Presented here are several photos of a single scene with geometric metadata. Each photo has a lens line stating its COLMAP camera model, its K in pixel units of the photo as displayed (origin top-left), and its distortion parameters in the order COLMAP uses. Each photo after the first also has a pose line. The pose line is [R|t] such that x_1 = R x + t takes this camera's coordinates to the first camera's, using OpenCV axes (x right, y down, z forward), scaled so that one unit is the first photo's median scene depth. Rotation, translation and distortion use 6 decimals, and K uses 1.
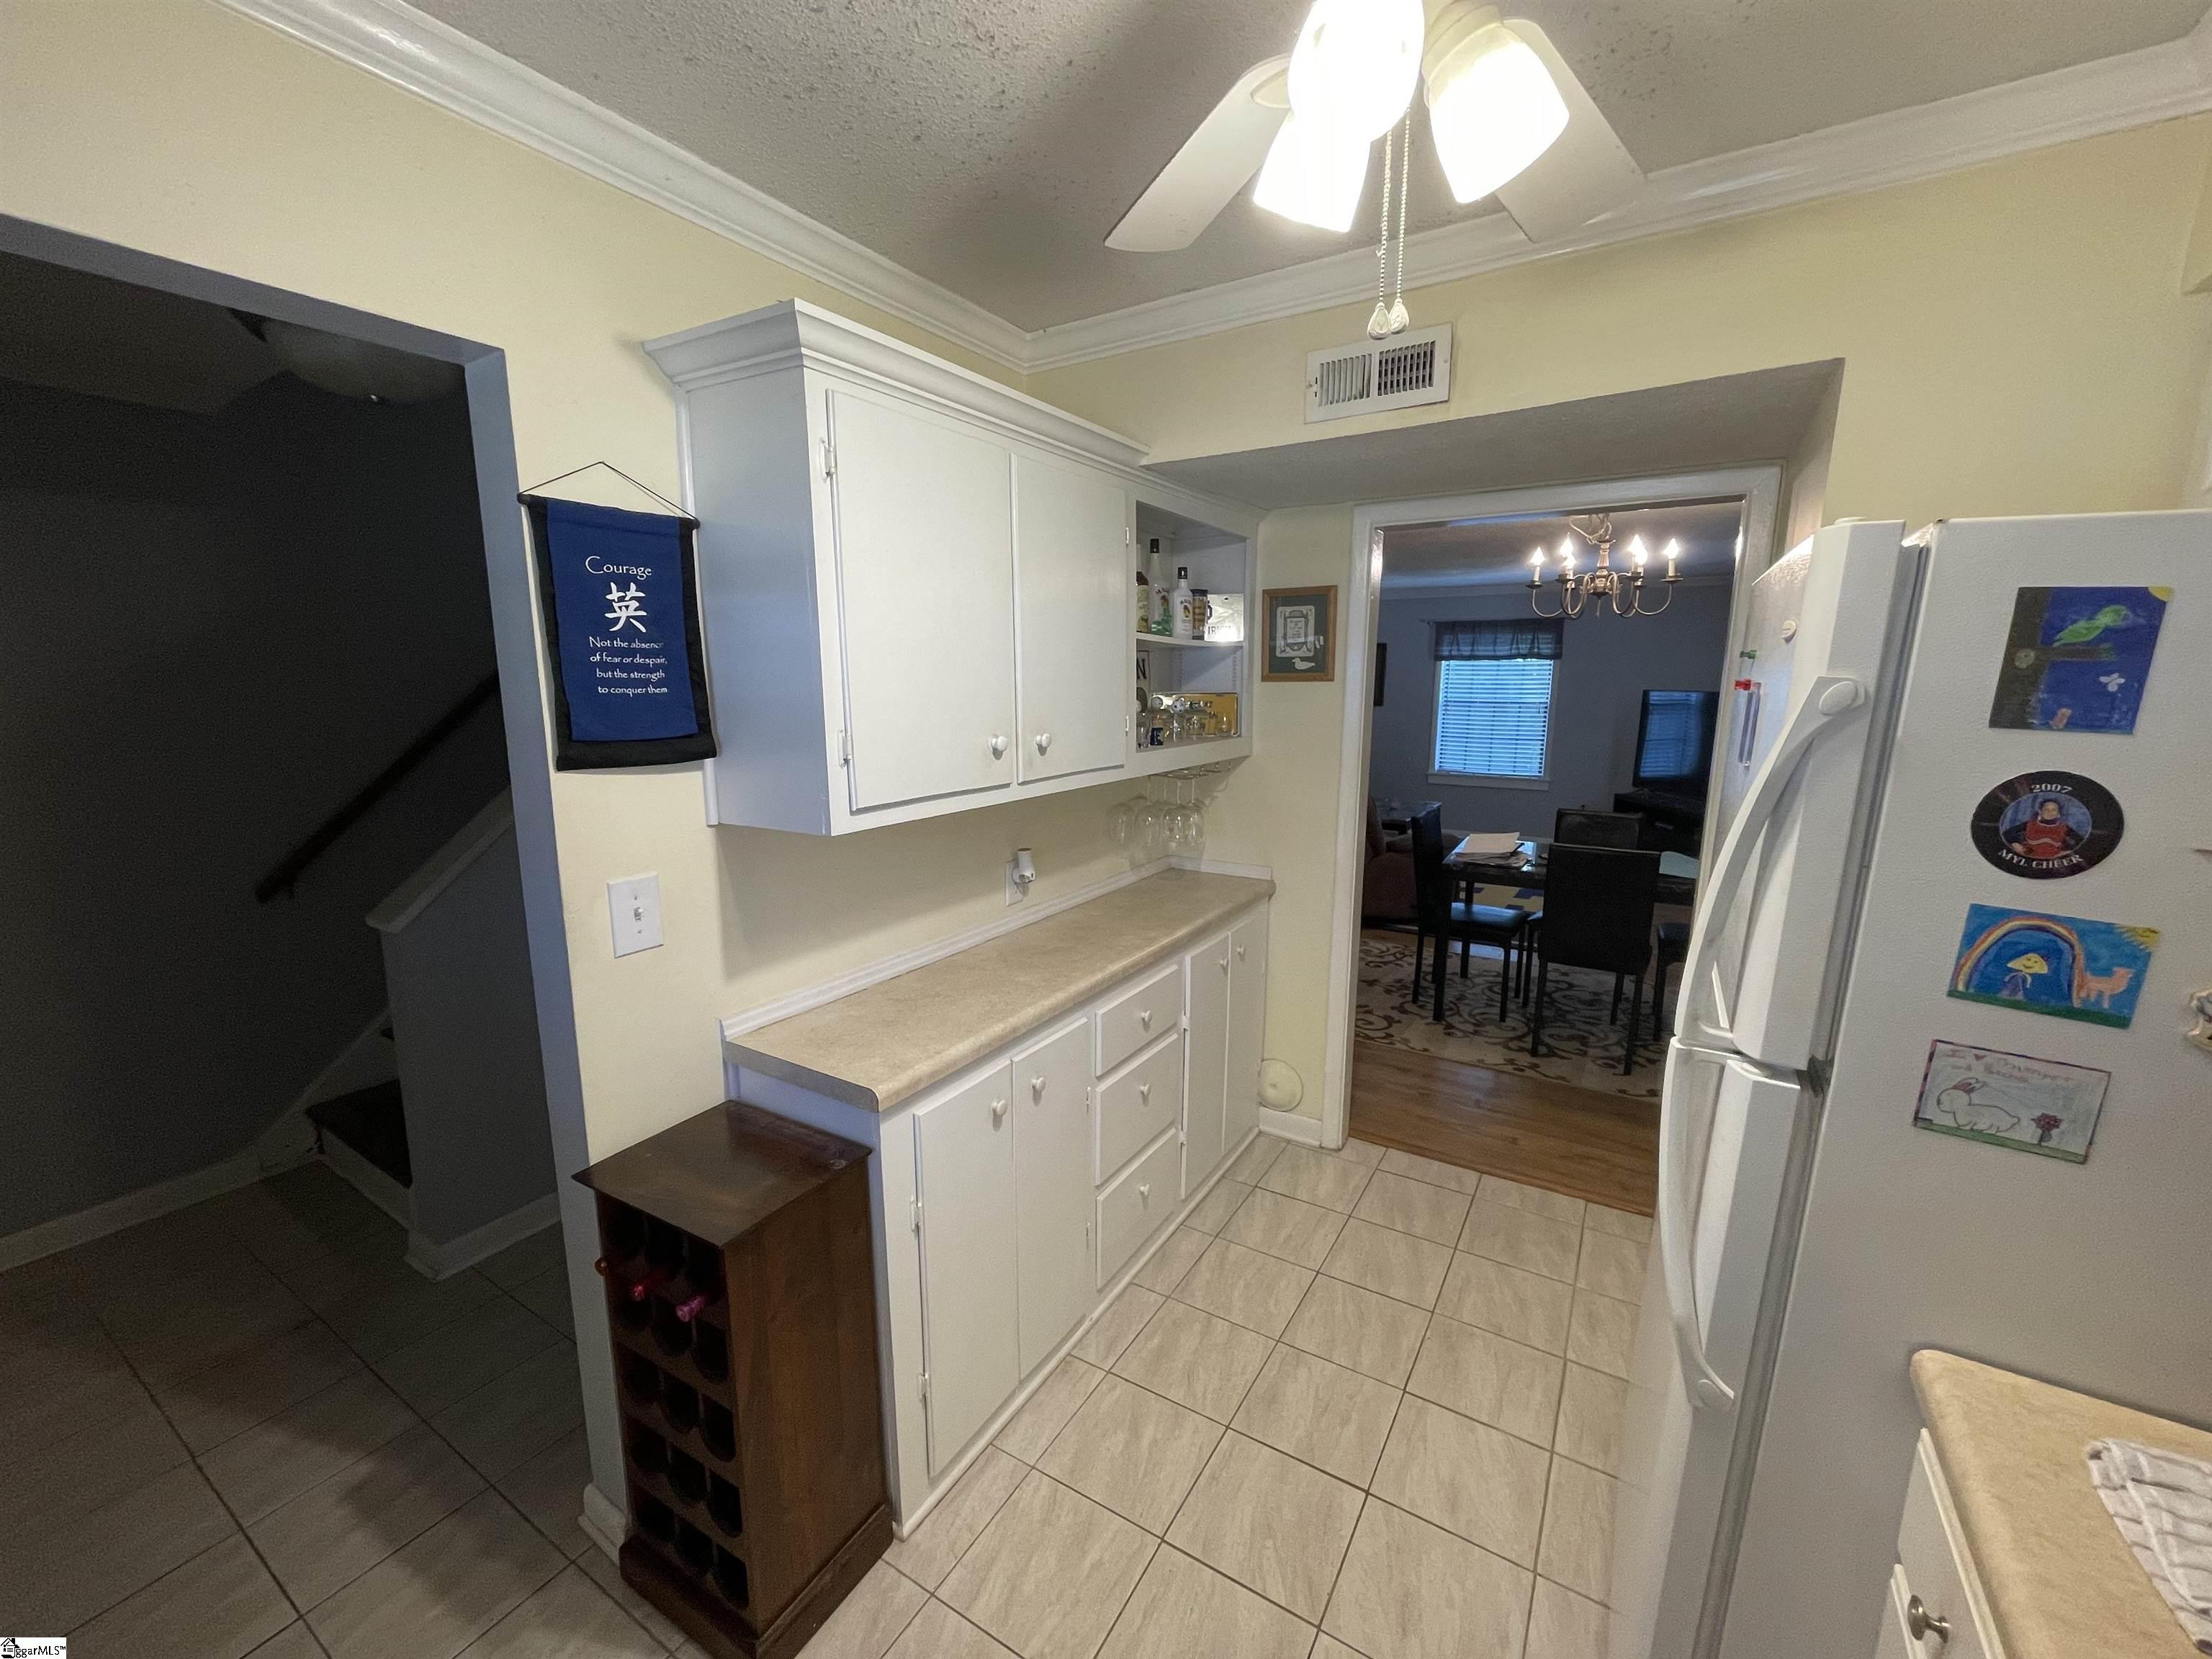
lens RADIAL K [[895.8, 0, 1105.9], [0, 895.8, 831.1], [0, 0, 1]] dist [-0.003396, 0.000175]
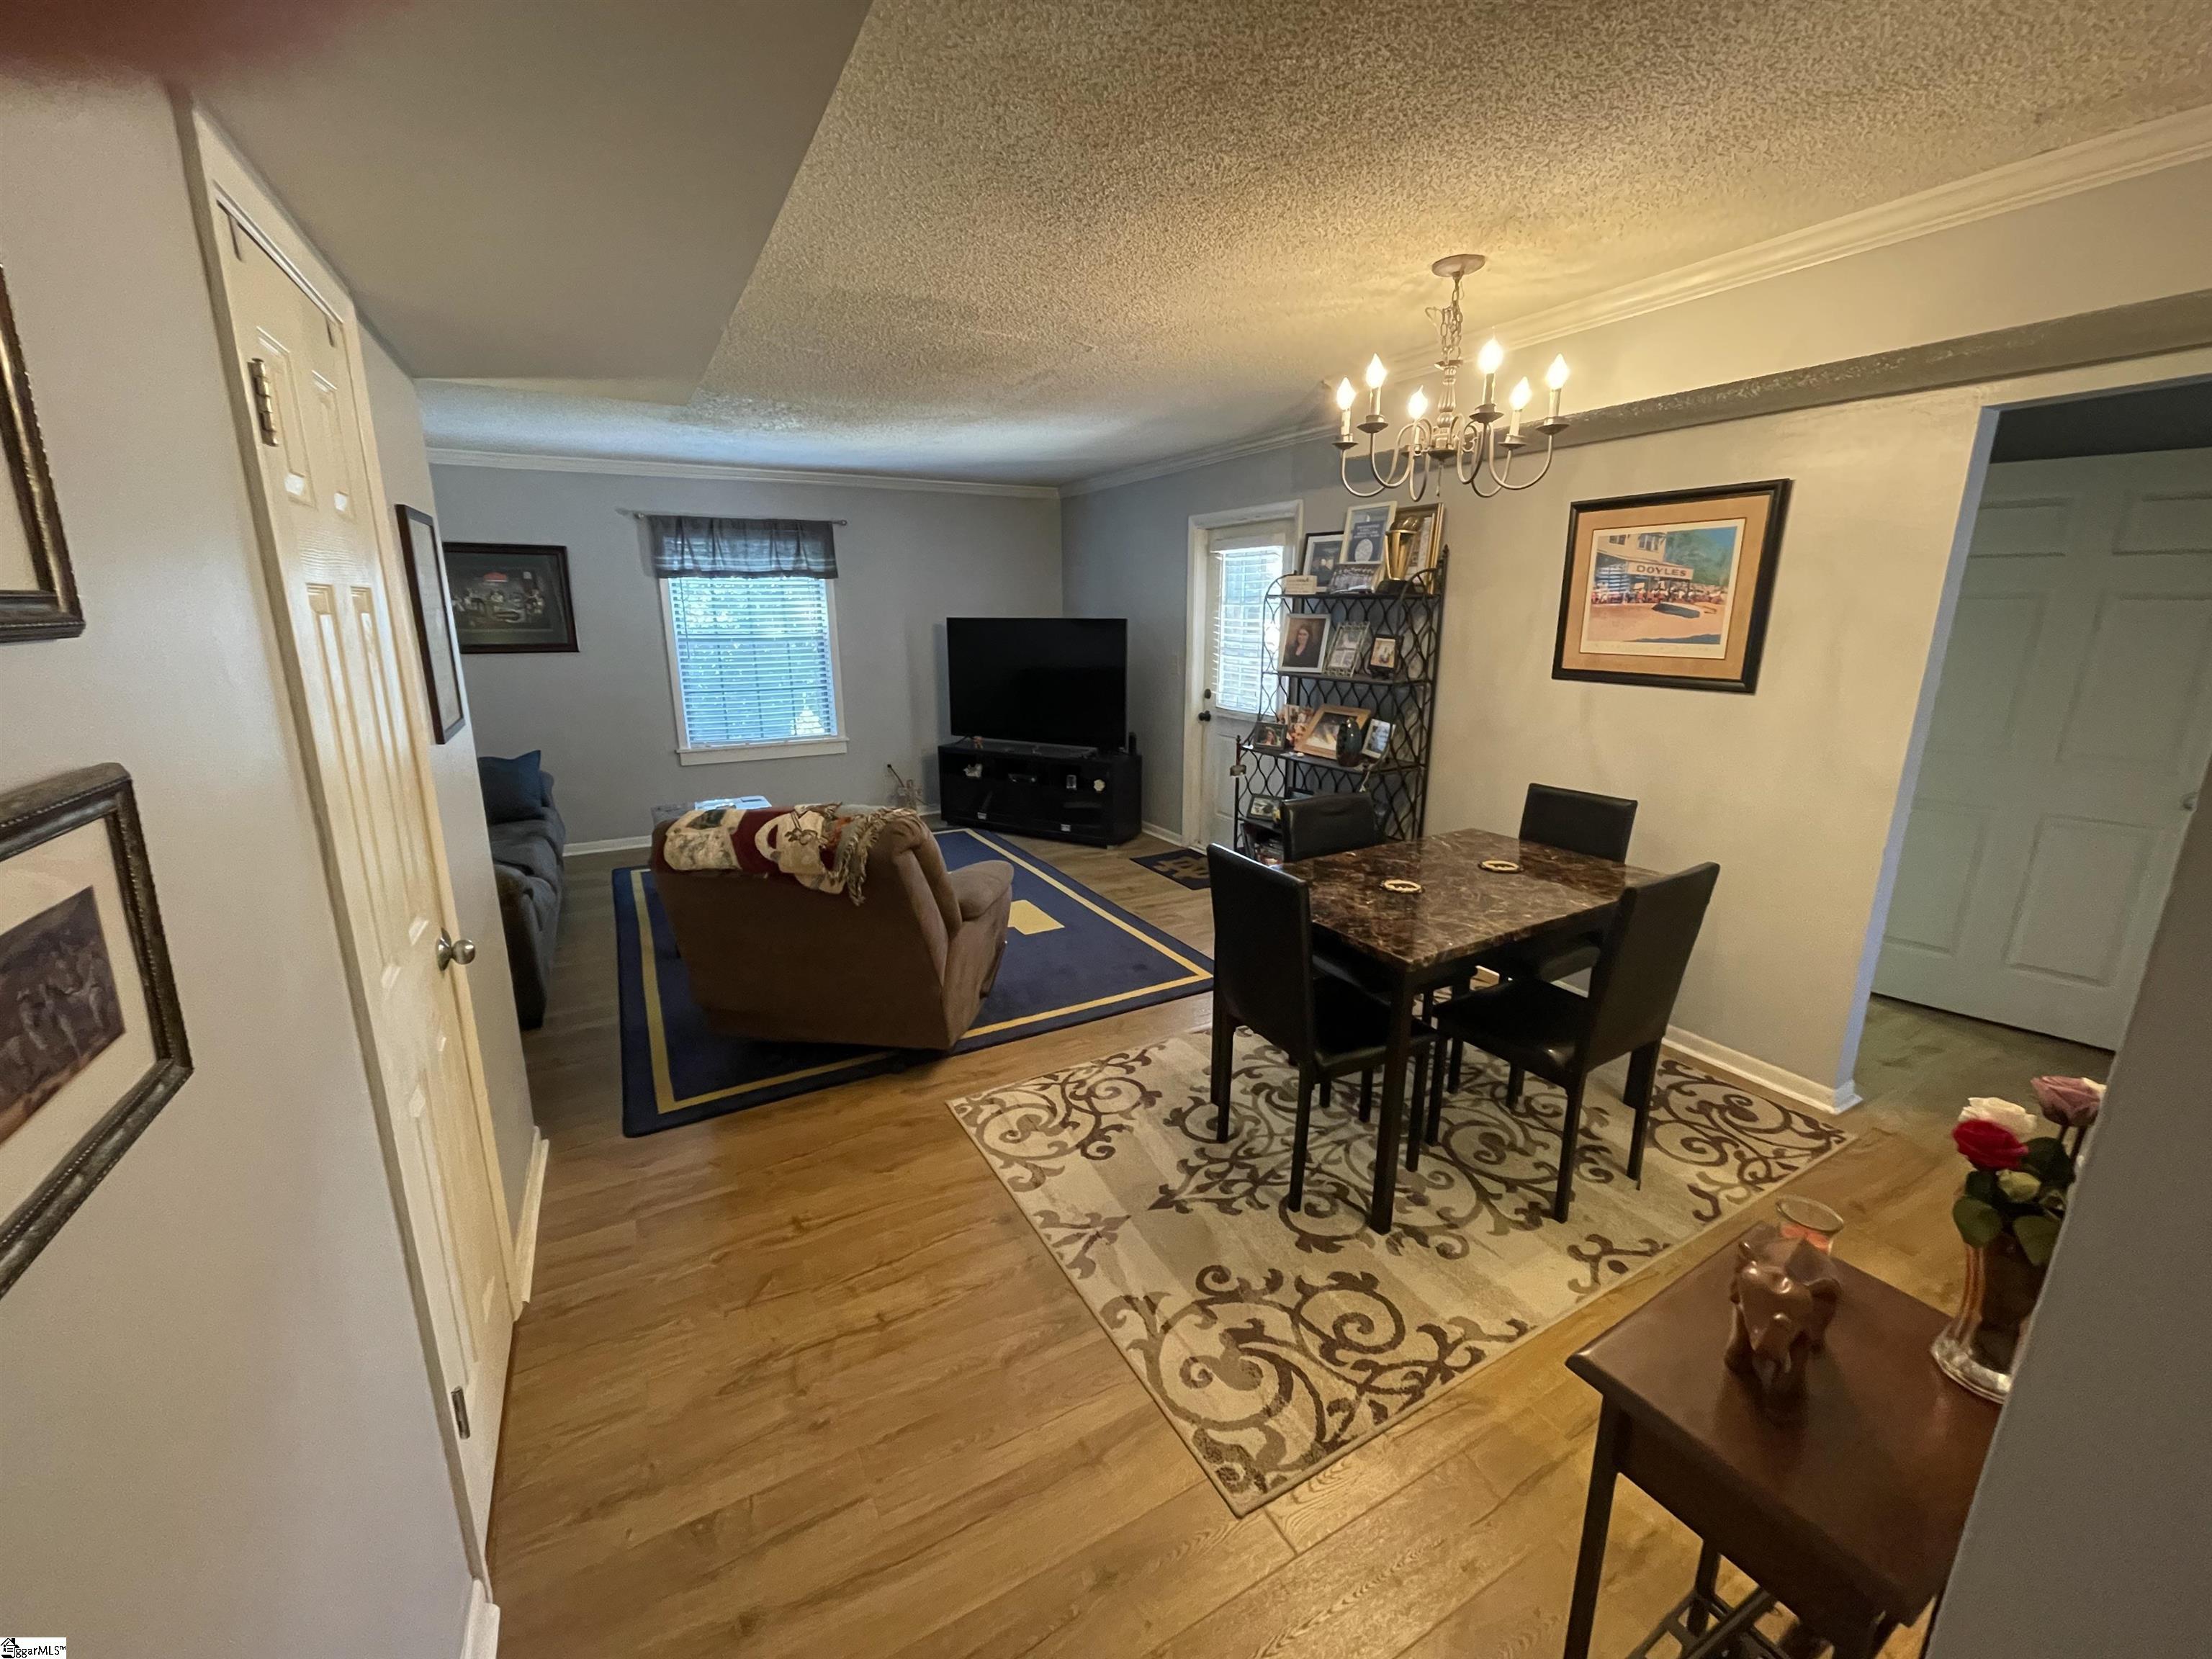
lens RADIAL K [[895.8, 0, 1105.3], [0, 895.8, 832.5], [0, 0, 1]] dist [-0.003396, 0.000175]
pose [[0.492043, -0.220816, 0.842101, -0.060697], [0.155913, 0.974010, 0.164304, -0.071315], [-0.856495, 0.050450, 0.513683, 0.426347]]
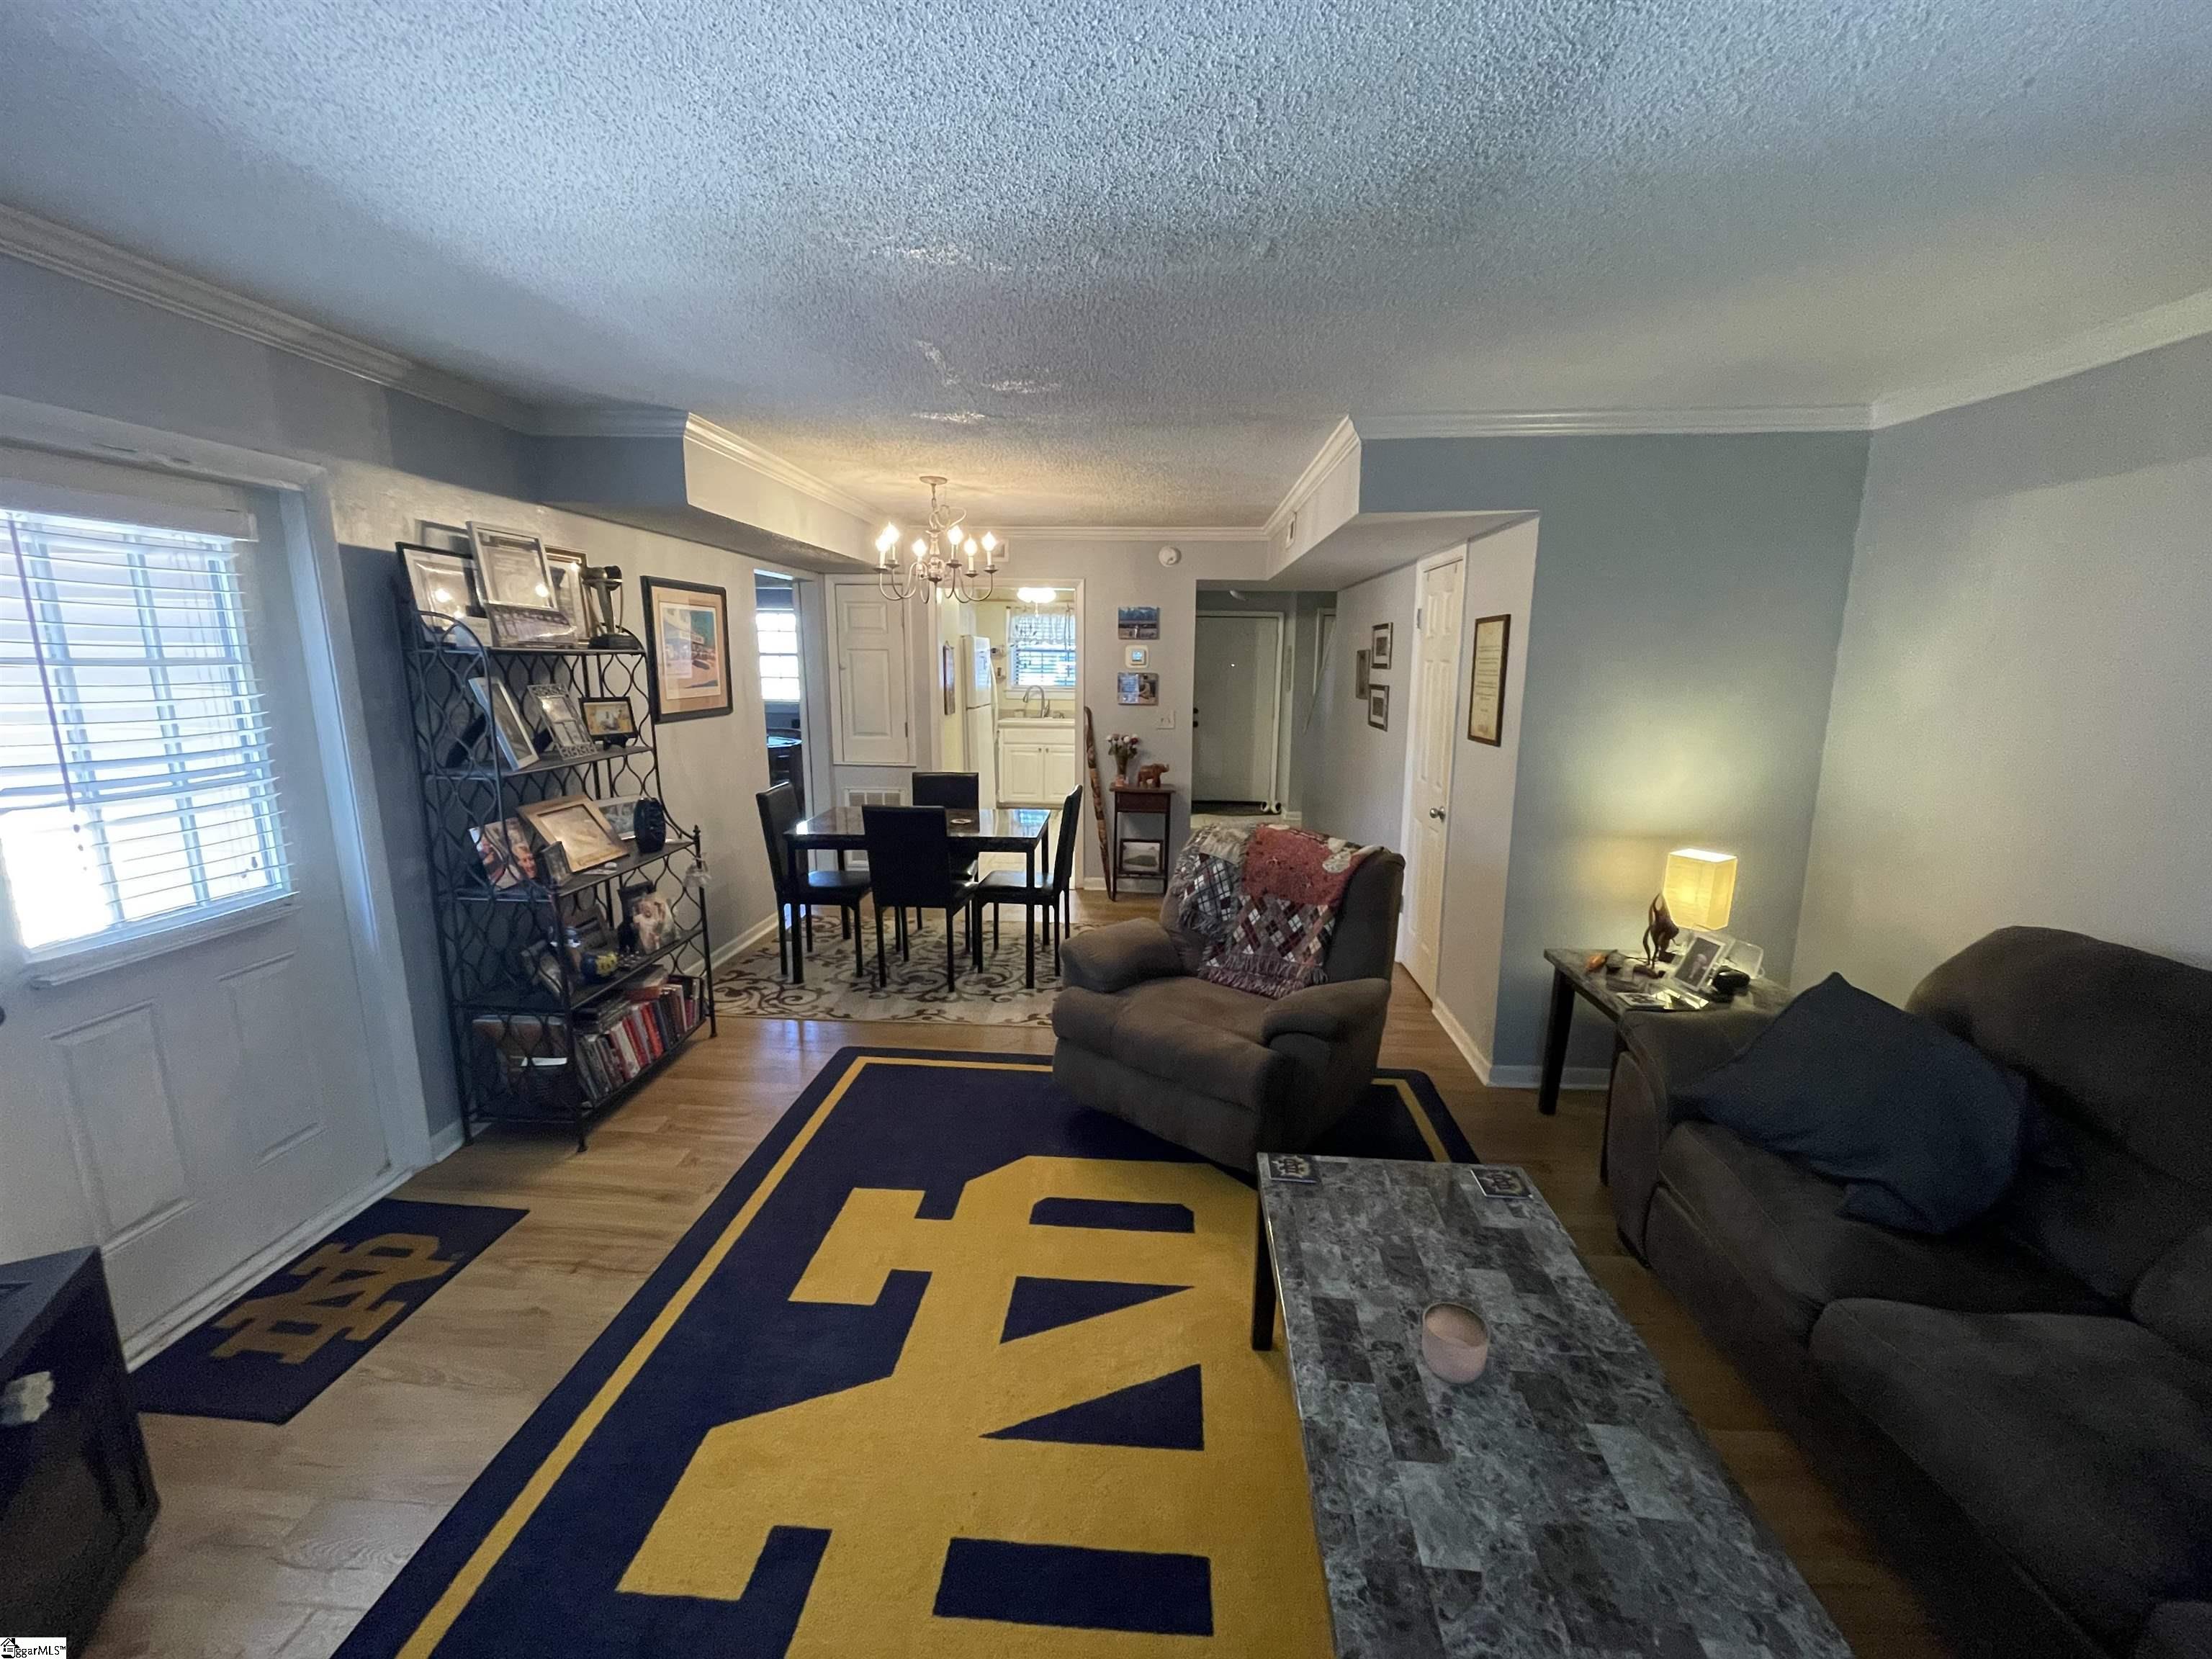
lens RADIAL K [[895.8, 0, 1110.1], [0, 895.8, 824.6], [0, 0, 1]] dist [-0.003396, 0.000175]
pose [[-0.881996, 0.076079, -0.465076, 0.430850], [-0.094933, 0.937968, 0.333473, -0.176021], [0.461596, 0.338273, -0.820061, 0.998606]]
